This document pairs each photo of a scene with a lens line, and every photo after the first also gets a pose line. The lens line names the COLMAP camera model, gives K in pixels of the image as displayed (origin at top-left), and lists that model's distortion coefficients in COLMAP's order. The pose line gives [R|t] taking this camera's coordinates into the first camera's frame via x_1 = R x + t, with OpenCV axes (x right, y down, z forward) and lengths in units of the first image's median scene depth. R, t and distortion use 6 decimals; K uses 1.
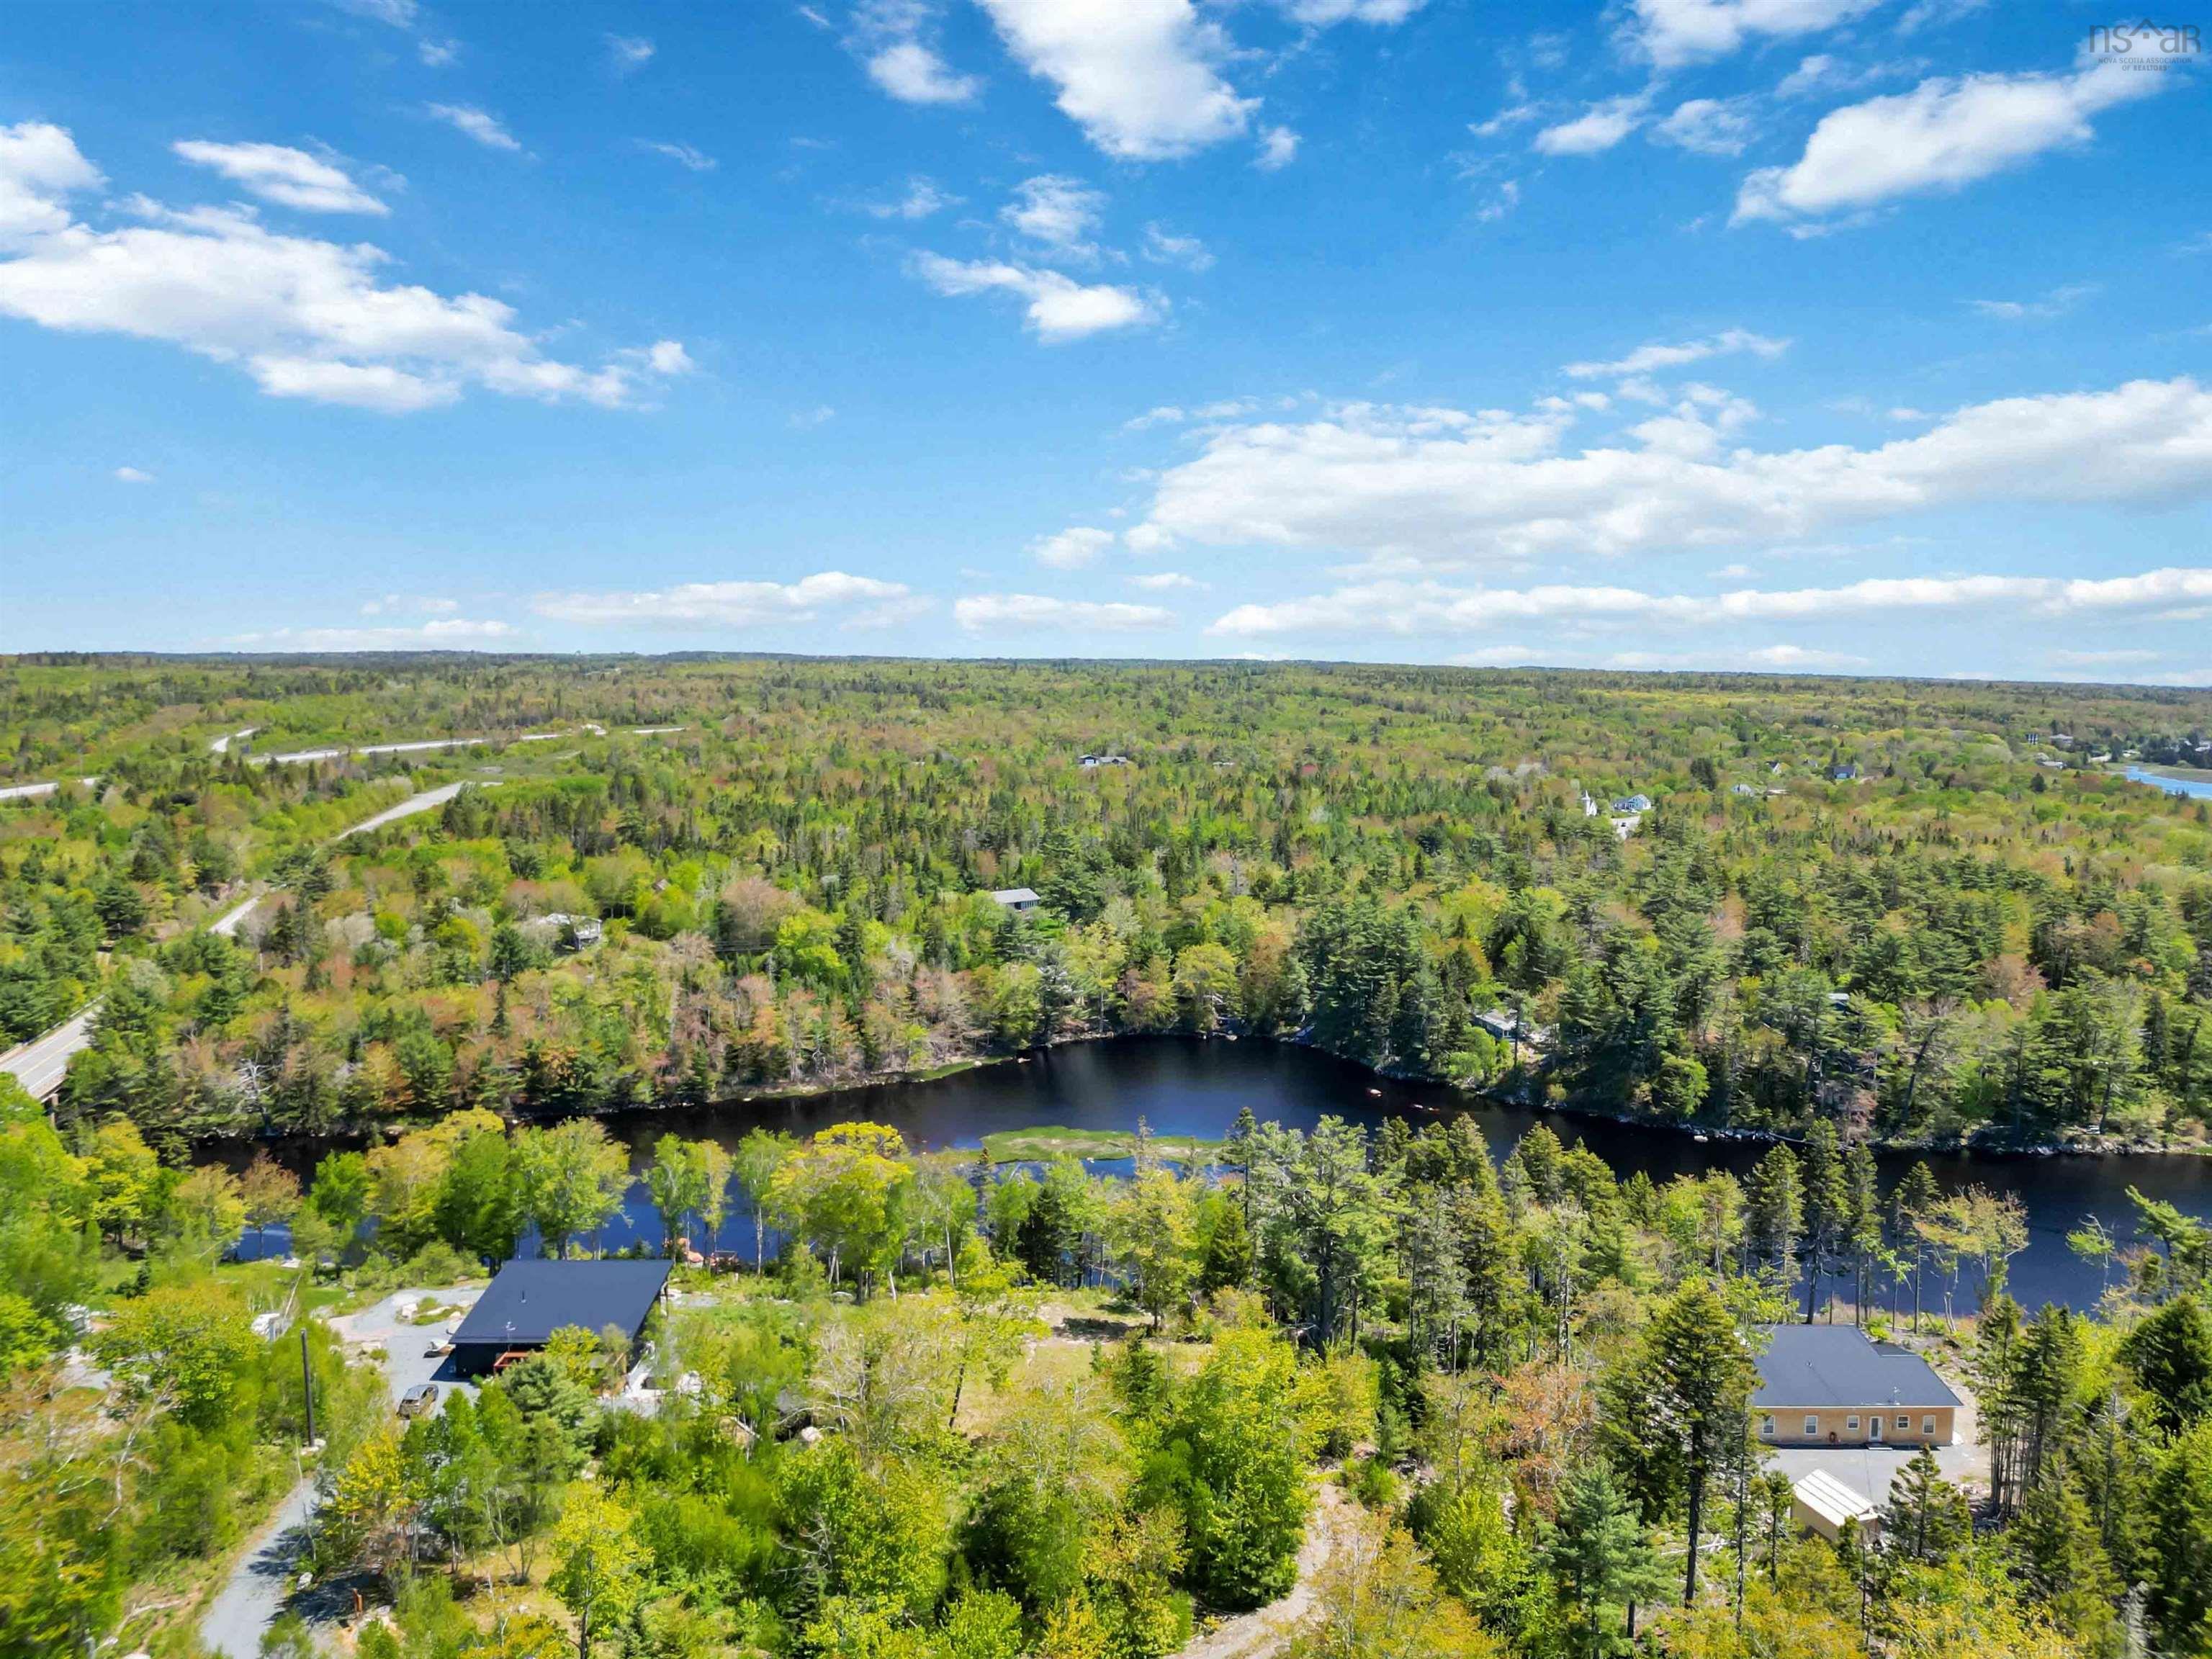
lens RADIAL K [[1540.1, 0, 1097.0], [0, 1540.1, 831.7], [0, 0, 1]] dist [0.072185, -0.065631]
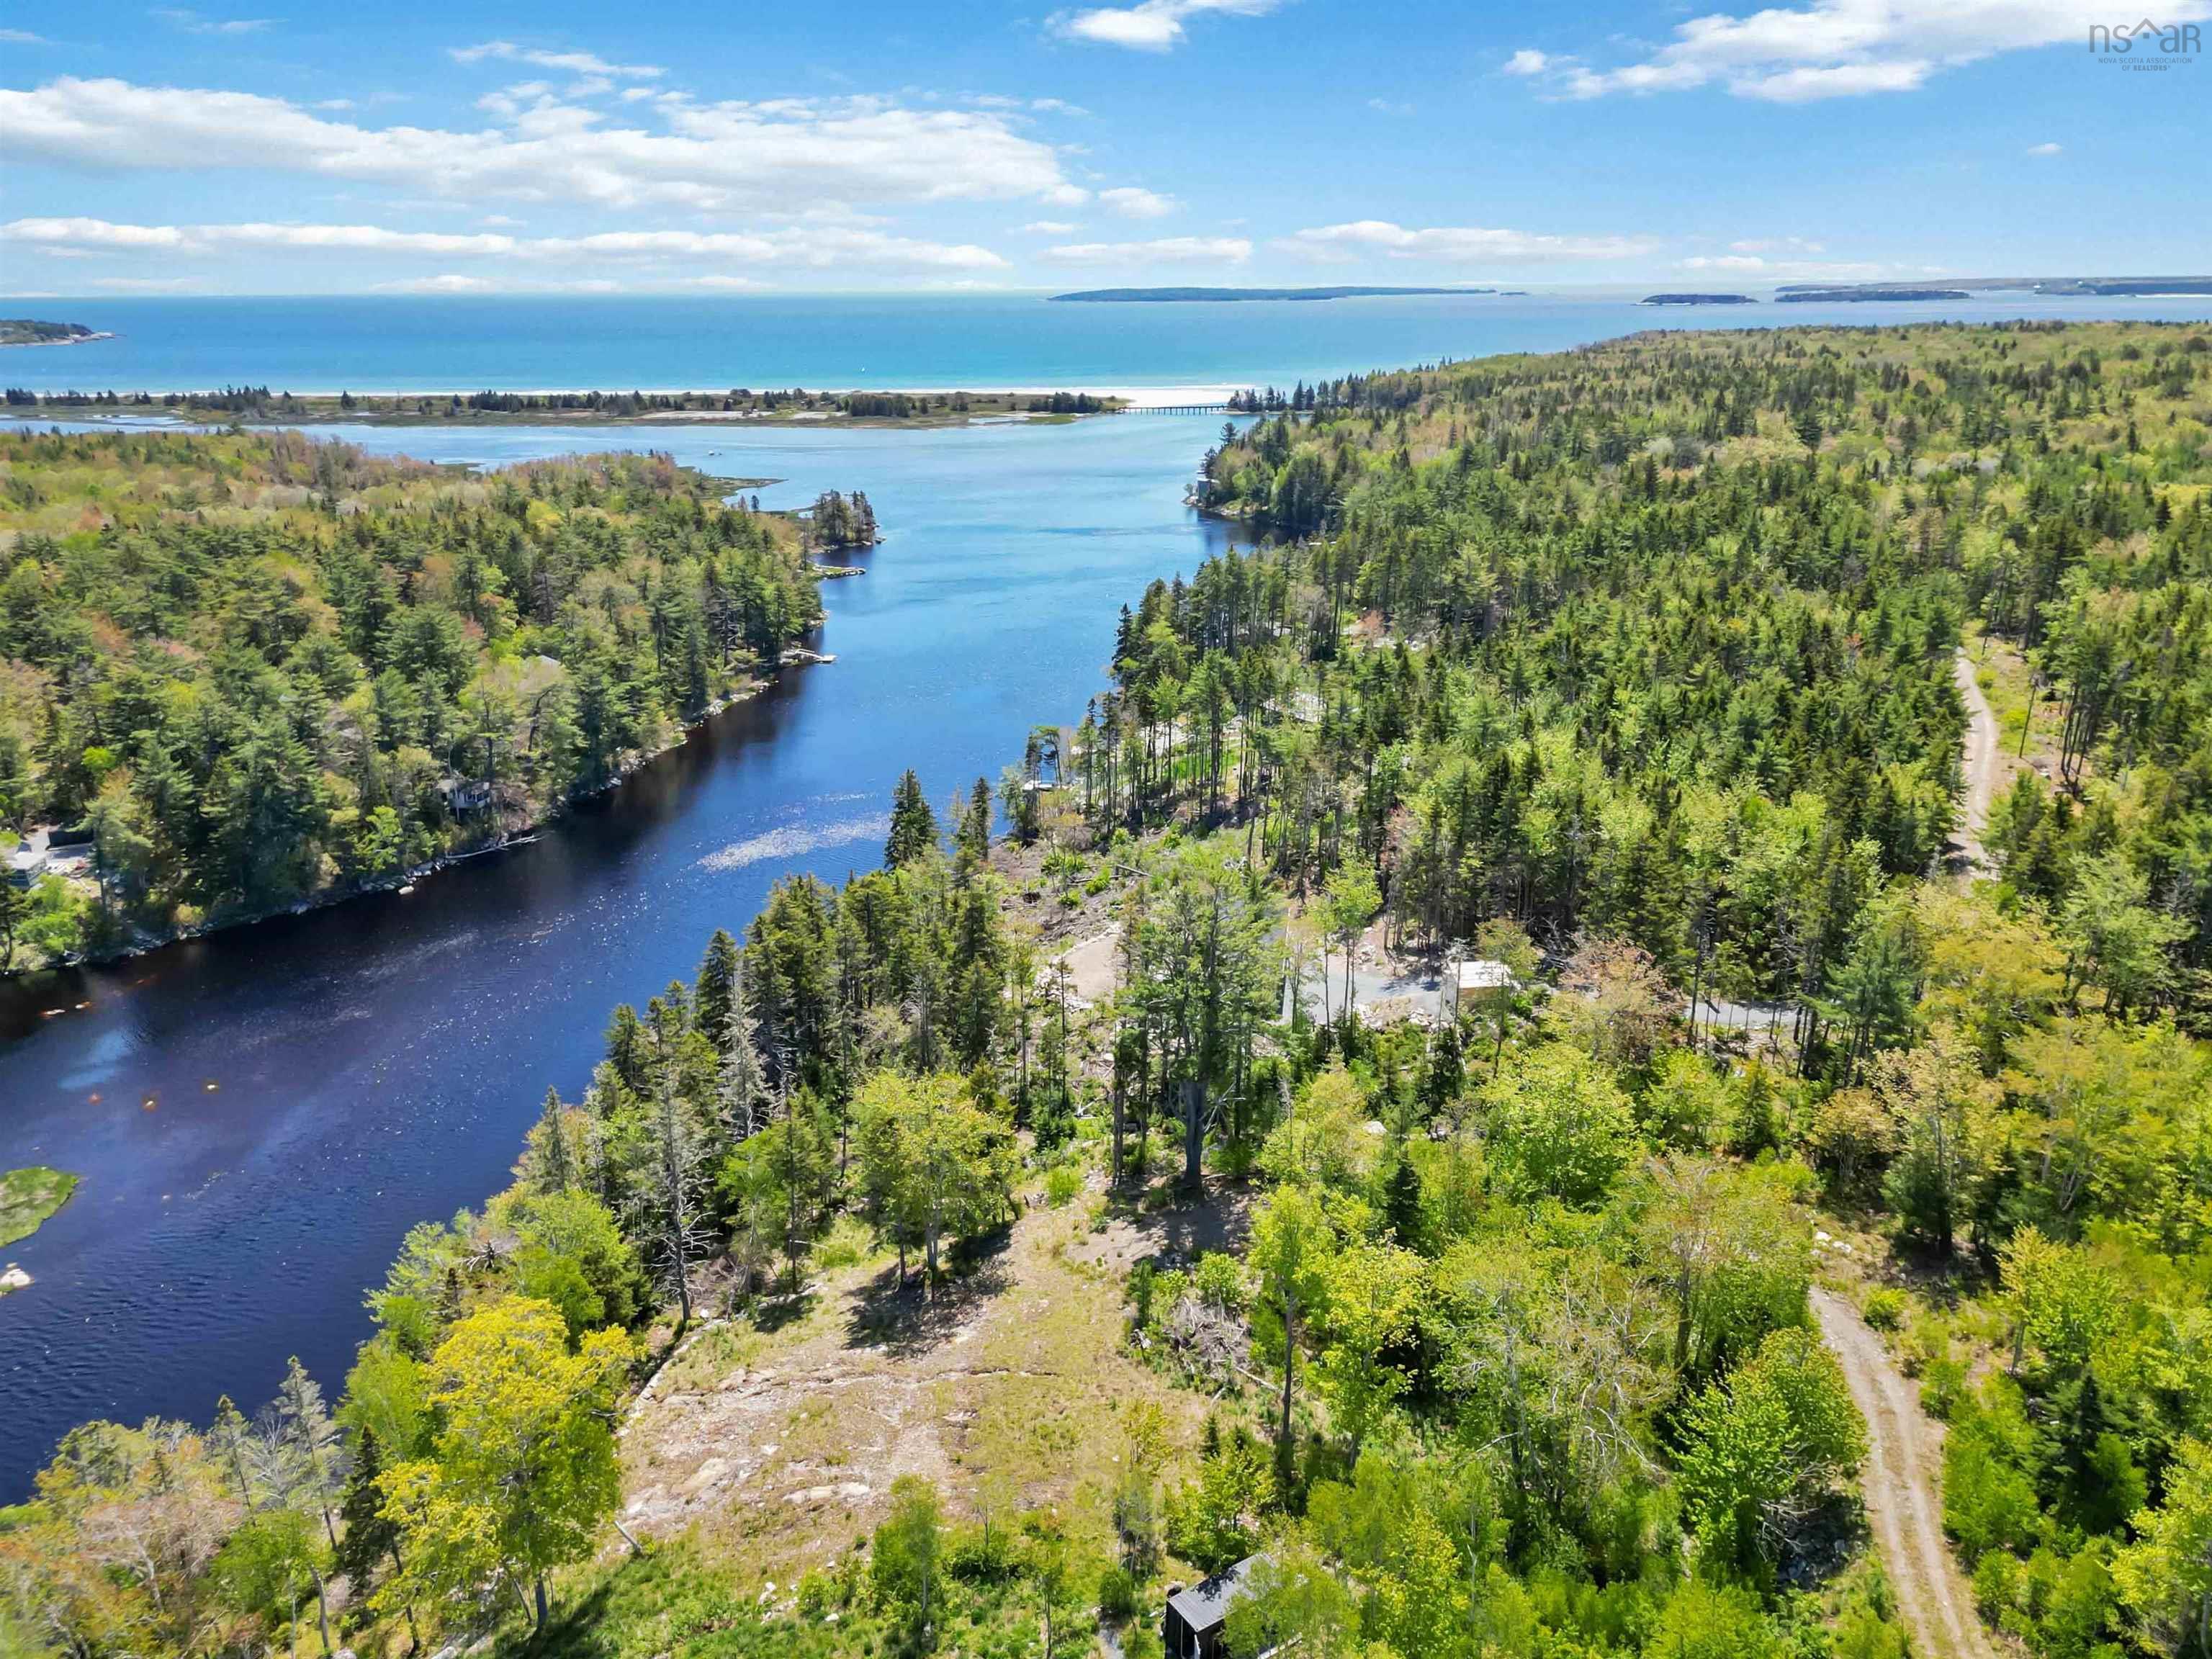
lens RADIAL K [[1647.2, 0, 1106.0], [0, 1647.2, 829.5], [0, 0, 1]] dist [0.002082, 0.002058]
pose [[0.173786, -0.318322, 0.931917, -0.334925], [0.105642, 0.946882, 0.303733, -0.059606], [-0.979101, 0.045665, 0.198183, 0.412283]]
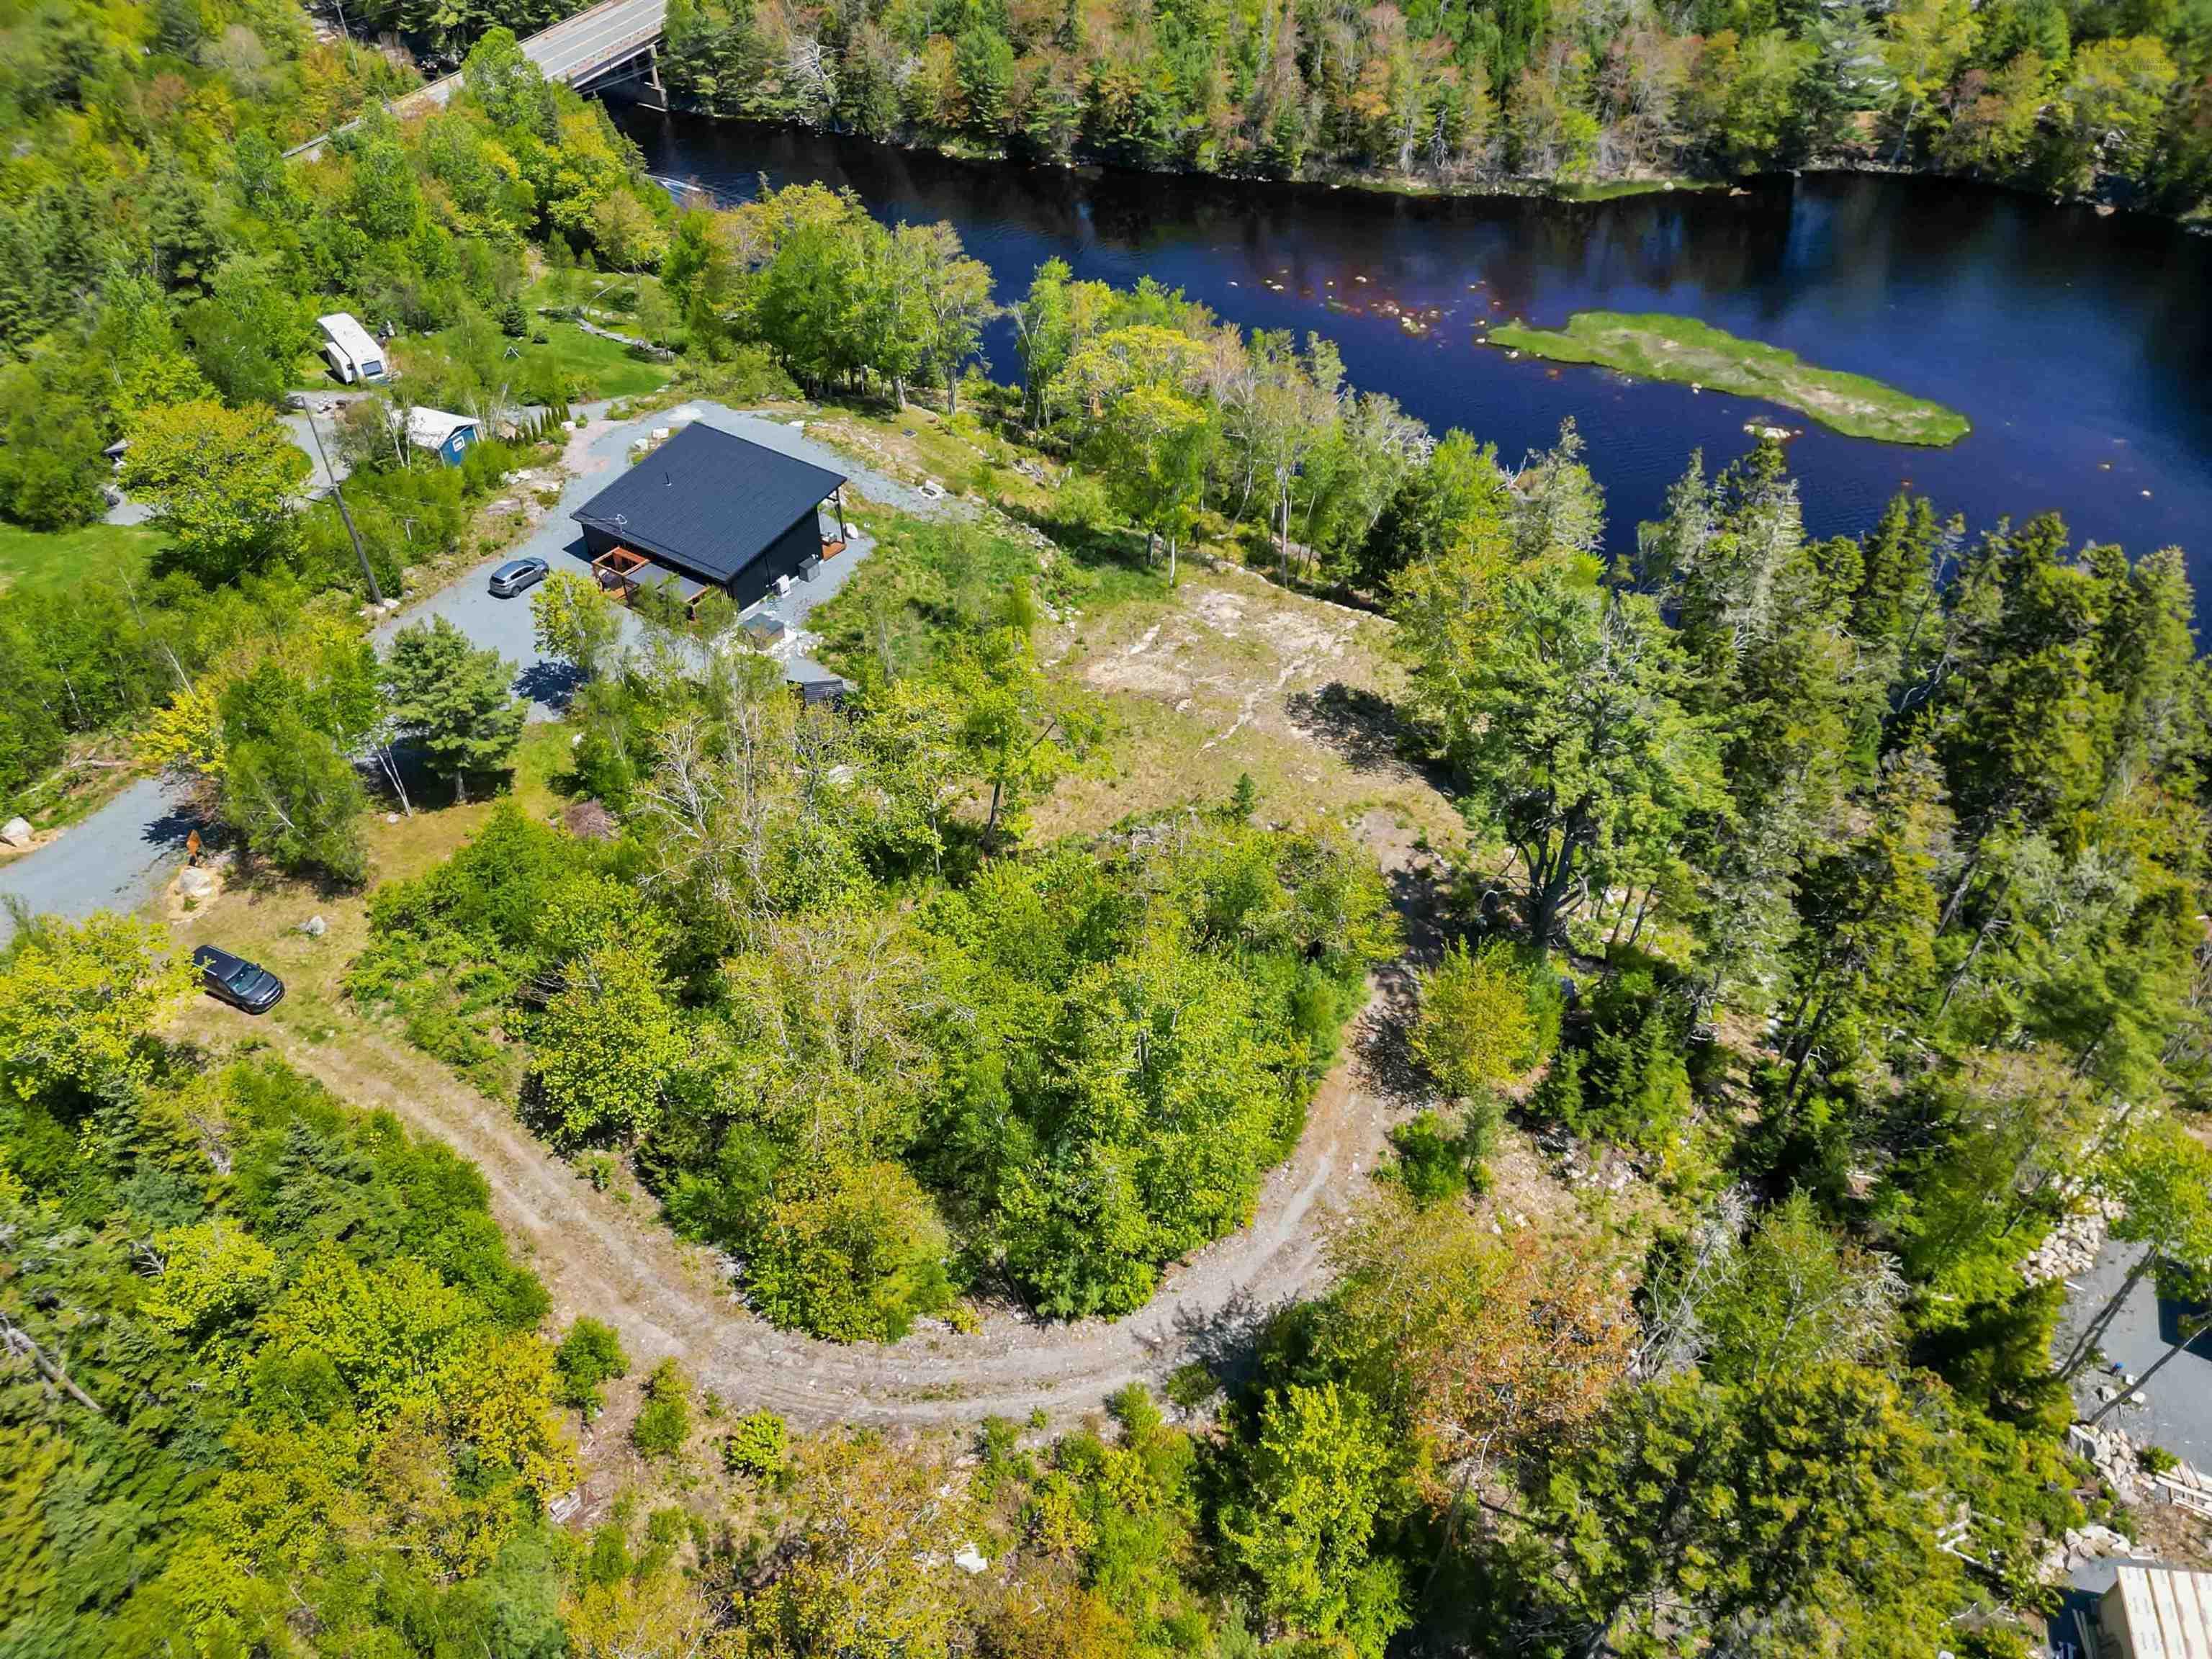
lens RADIAL K [[1550.0, 0, 1097.1], [0, 1550.0, 827.1], [0, 0, 1]] dist [0.060034, -0.048727]
pose [[0.835822, 0.361242, -0.413408, 0.116542], [-0.054506, 0.803900, 0.592261, -0.028612], [0.546288, -0.472492, 0.691607, 0.231494]]
